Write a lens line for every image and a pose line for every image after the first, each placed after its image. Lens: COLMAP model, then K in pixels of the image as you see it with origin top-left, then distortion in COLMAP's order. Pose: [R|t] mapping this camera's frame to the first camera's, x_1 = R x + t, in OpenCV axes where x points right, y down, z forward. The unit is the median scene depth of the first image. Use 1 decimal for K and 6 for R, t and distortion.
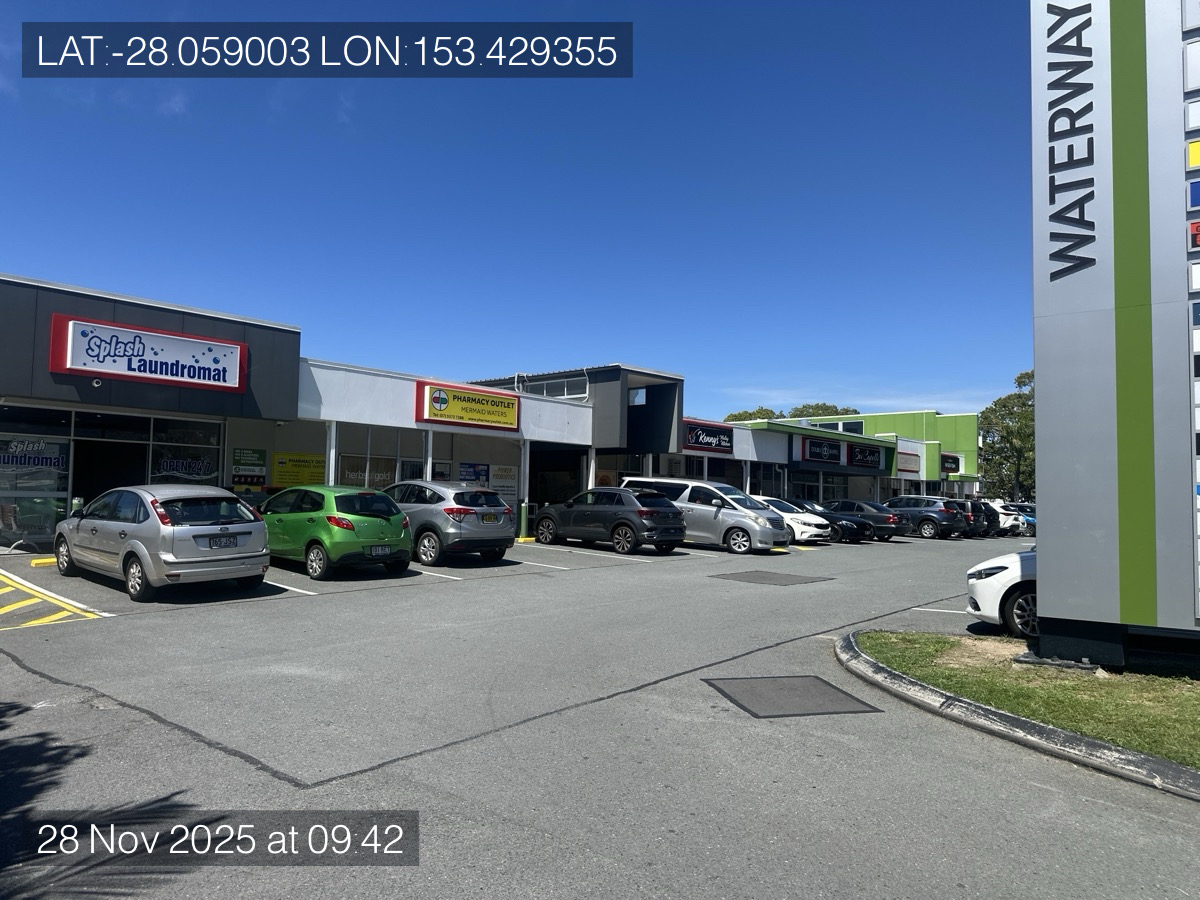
lens RADIAL K [[839.6, 0, 600.0], [0, 839.6, 450.0], [0, 0, 1]] dist [0.127884, -0.176021]
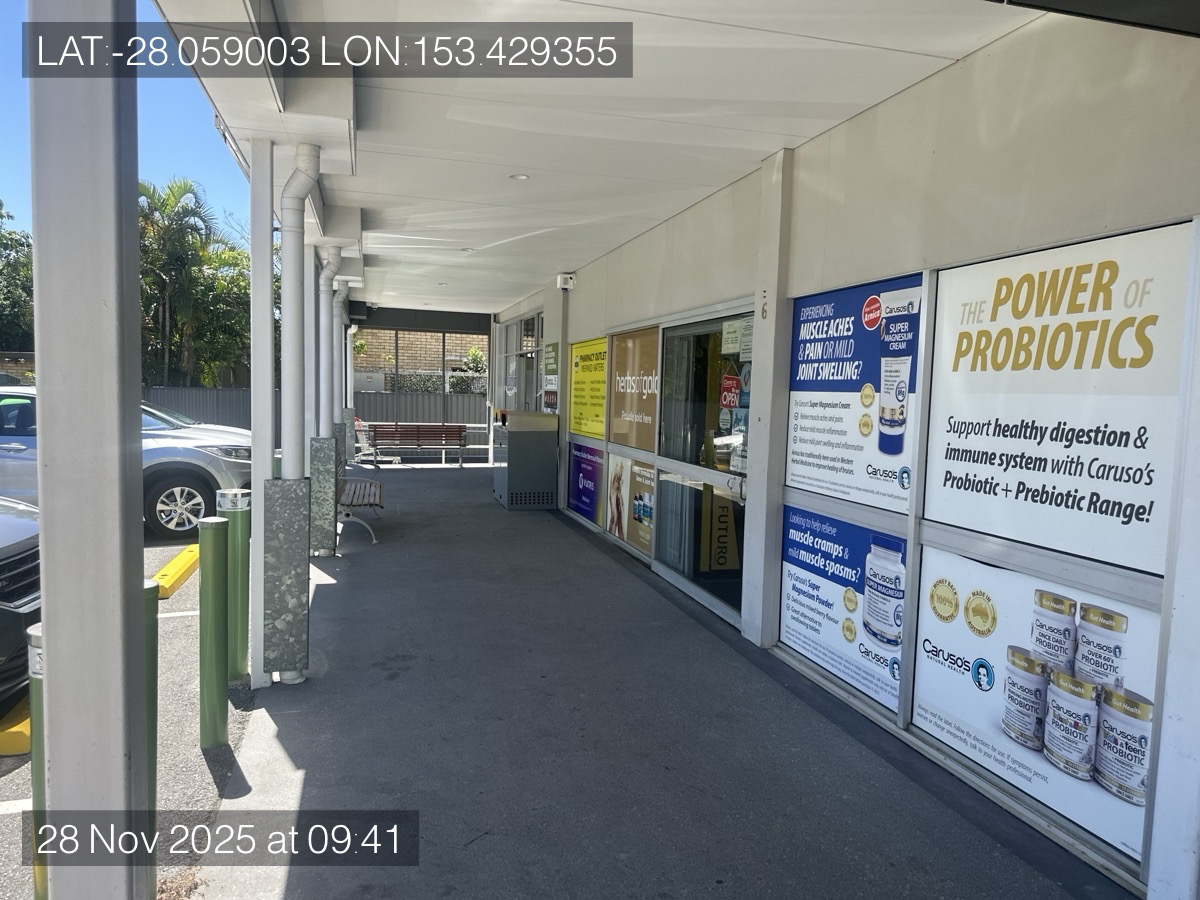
lens RADIAL K [[843.6, 0, 600.0], [0, 843.6, 450.0], [0, 0, 1]] dist [0.071420, -0.080455]
pose [[-0.570097, 0.028893, -0.821069, 0.031145], [0.012609, 0.999571, 0.026419, 0.067001], [0.821481, 0.004708, -0.570217, 1.619930]]
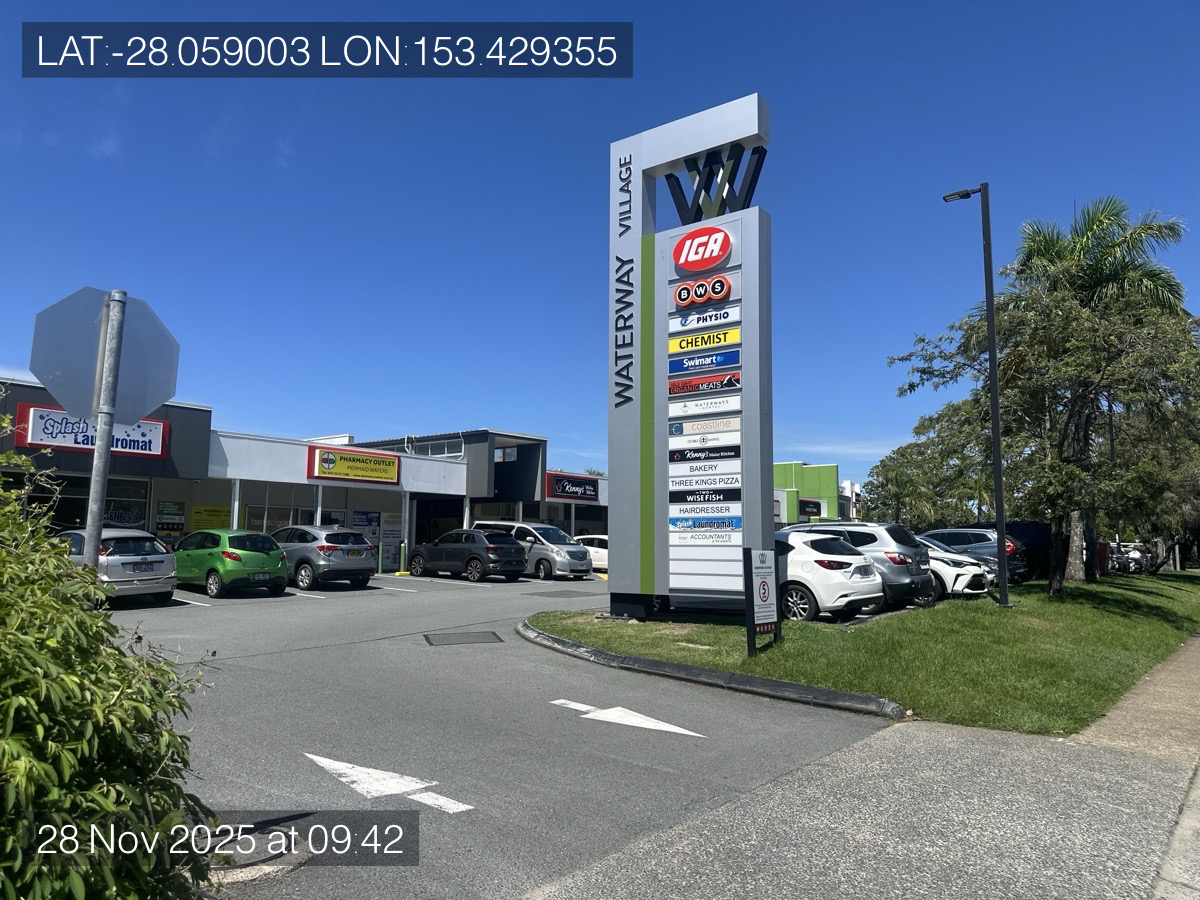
lens RADIAL K [[843.6, 0, 600.0], [0, 843.6, 450.0], [0, 0, 1]] dist [0.071420, -0.080455]
pose [[0.998099, -0.004194, 0.061493, 0.163000], [0.007565, 0.998475, -0.054687, -0.004180], [-0.061170, 0.055048, 0.996608, -0.335515]]
